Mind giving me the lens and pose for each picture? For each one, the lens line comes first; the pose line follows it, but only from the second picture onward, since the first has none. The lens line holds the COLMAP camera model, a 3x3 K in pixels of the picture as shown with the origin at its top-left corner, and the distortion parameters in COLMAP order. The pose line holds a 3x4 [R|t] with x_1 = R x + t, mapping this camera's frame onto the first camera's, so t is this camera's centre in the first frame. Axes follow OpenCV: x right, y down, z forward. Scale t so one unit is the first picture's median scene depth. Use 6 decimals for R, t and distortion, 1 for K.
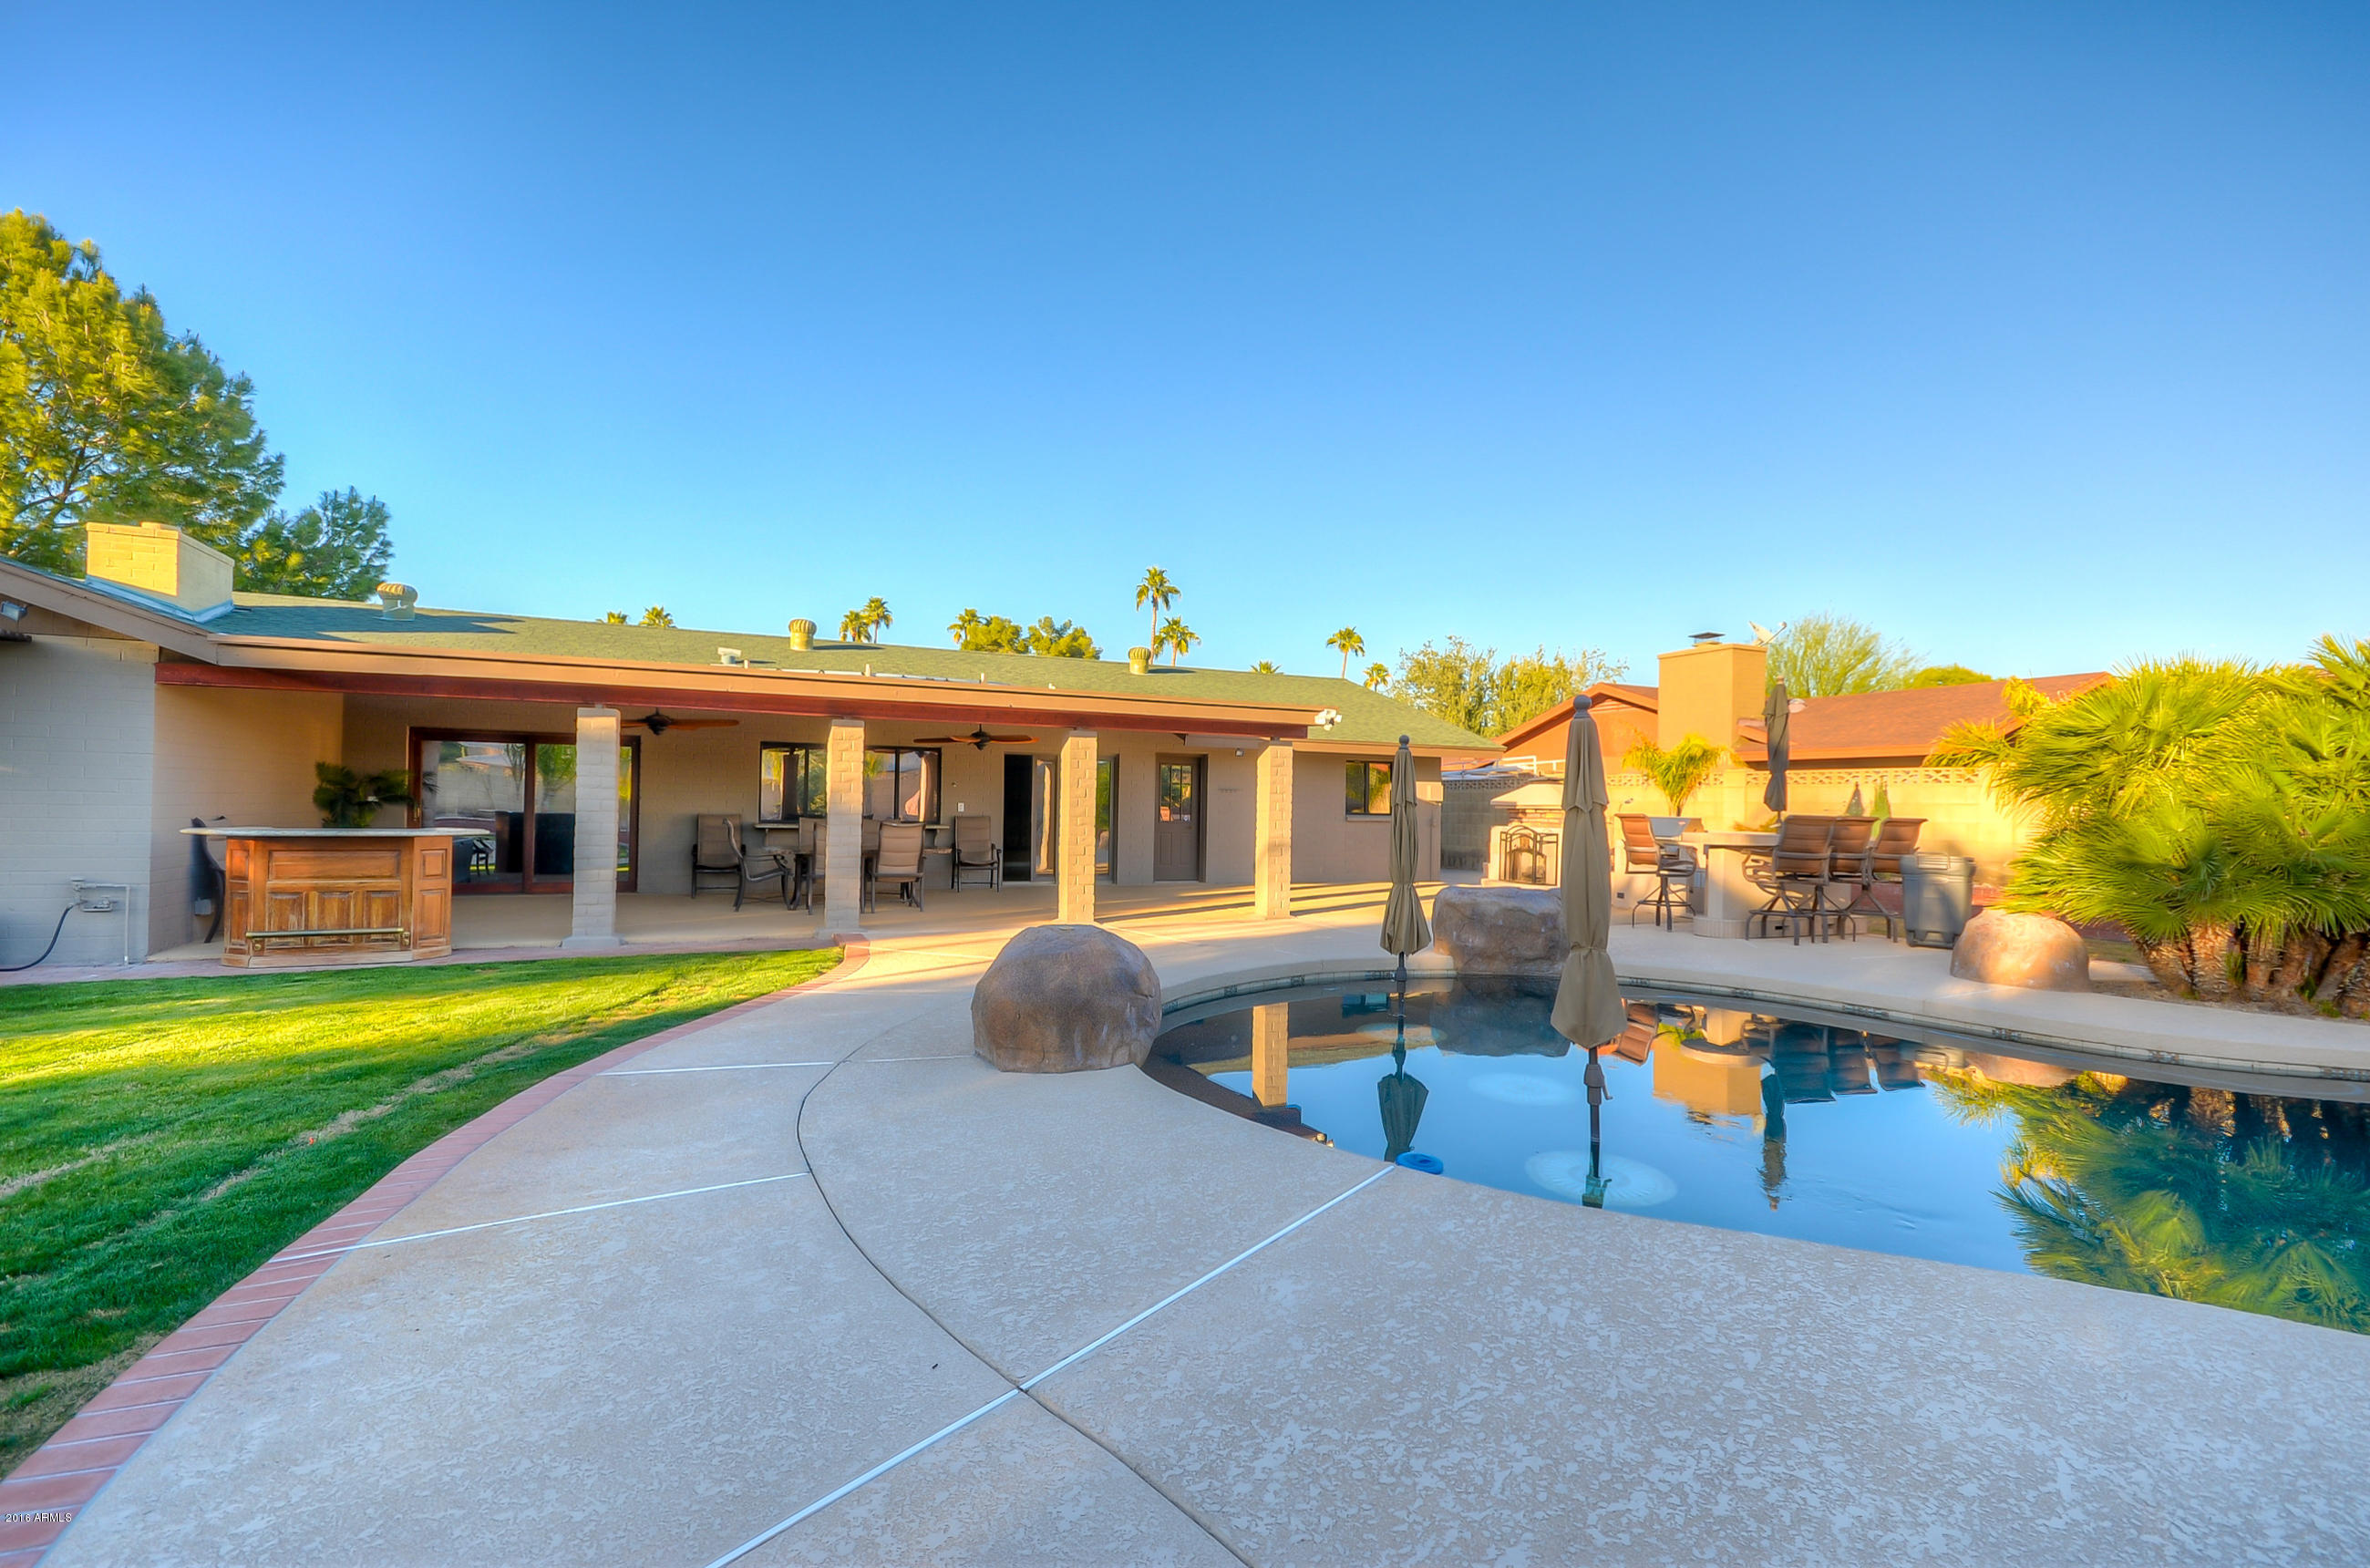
lens RADIAL K [[1033.7, 0, 1185.0], [0, 1033.7, 784.0], [0, 0, 1]] dist [0.002706, -0.000297]
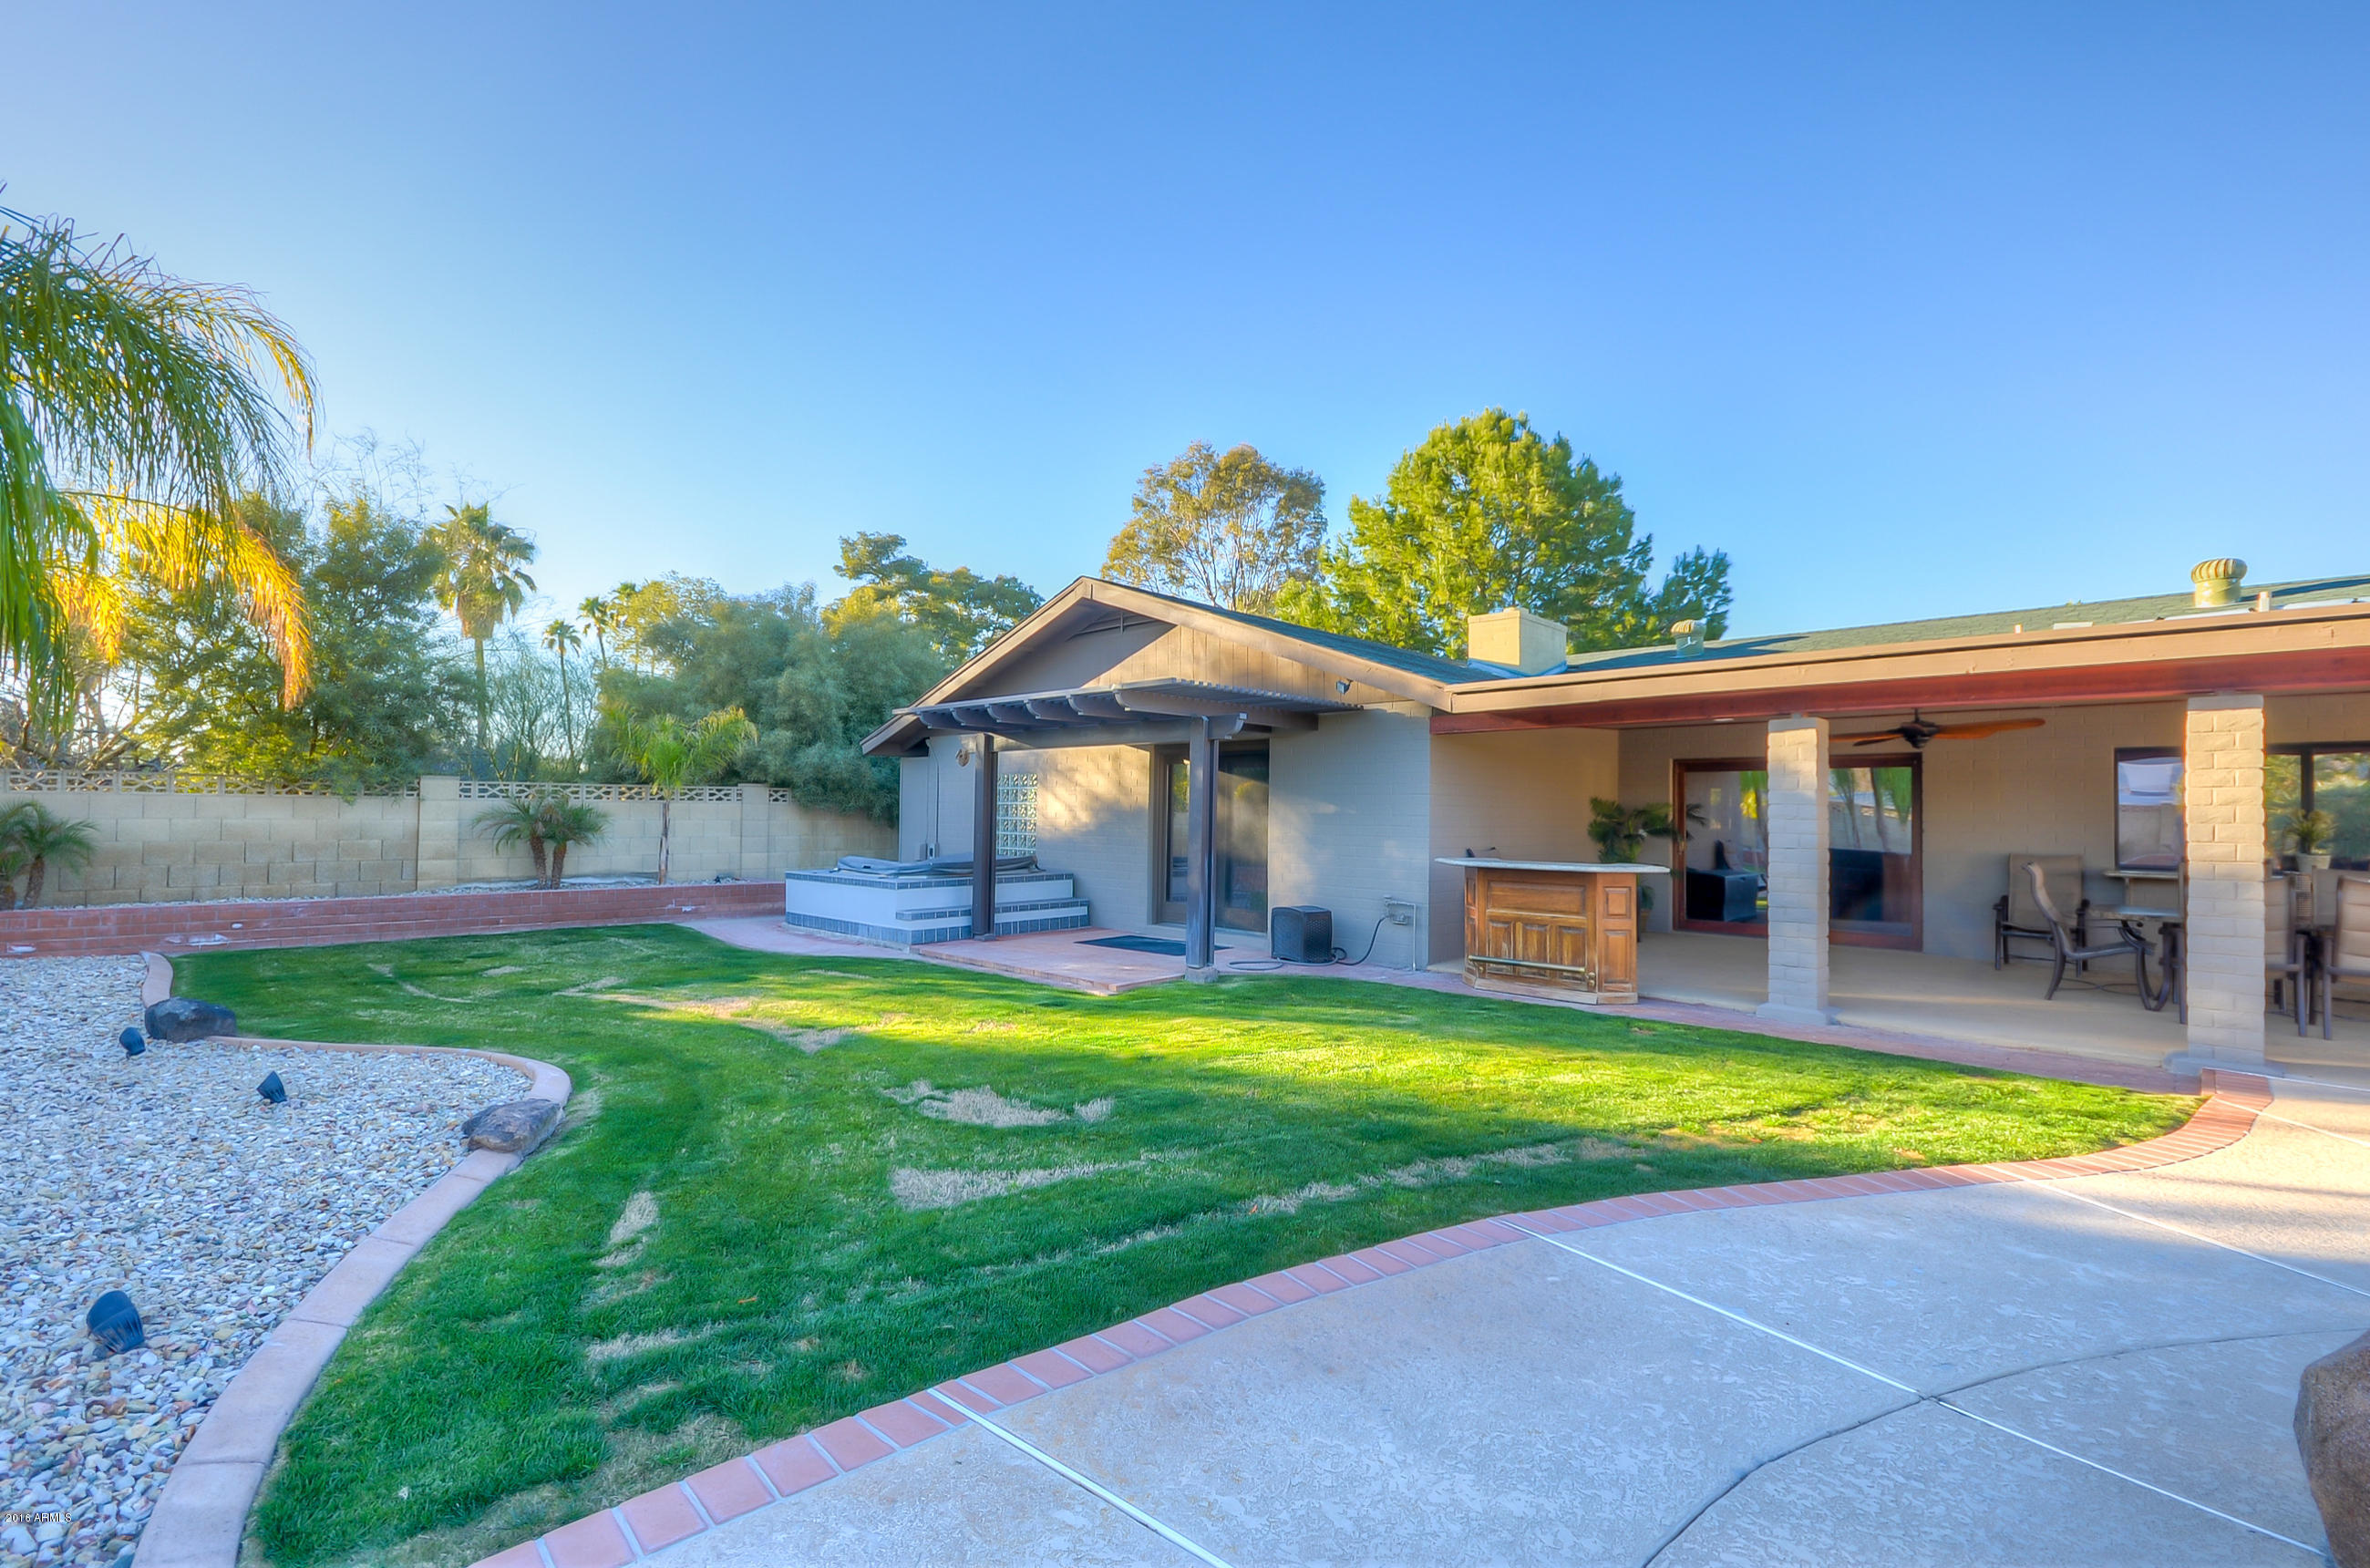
lens RADIAL K [[1033.7, 0, 1185.0], [0, 1033.7, 784.0], [0, 0, 1]] dist [0.002706, -0.000297]
pose [[0.369549, -0.040190, -0.928342, -0.005273], [0.010471, 0.999181, -0.039089, 0.003159], [0.929152, 0.004725, 0.369667, 0.265517]]
